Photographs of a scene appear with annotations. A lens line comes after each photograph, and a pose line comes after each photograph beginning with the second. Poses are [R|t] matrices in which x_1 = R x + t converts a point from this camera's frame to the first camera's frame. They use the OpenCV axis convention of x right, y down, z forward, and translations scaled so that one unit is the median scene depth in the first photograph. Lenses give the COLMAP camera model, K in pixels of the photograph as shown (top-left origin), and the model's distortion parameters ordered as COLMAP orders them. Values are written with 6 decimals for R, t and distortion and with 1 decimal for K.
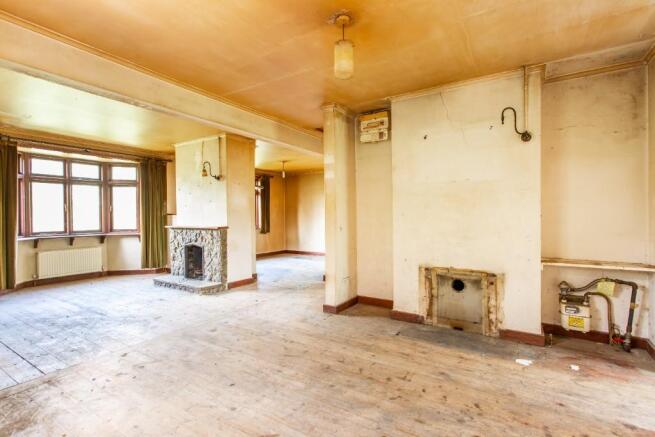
lens RADIAL K [[314.3, 0, 324.0], [0, 314.3, 214.5], [0, 0, 1]] dist [0.002750, -0.000041]
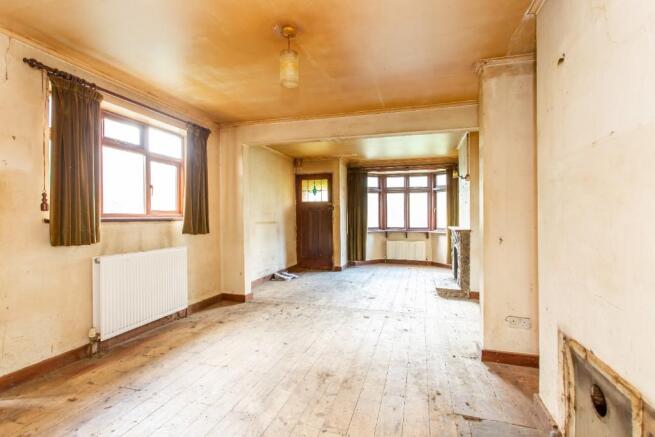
lens RADIAL K [[311.9, 0, 327.2], [0, 311.9, 215.9], [0, 0, 1]] dist [0.000934, 0.000011]
pose [[0.273250, 0.007908, -0.961911, 0.463457], [-0.001590, 0.999969, 0.007769, -0.008389], [0.961942, -0.000594, 0.273254, 0.359622]]
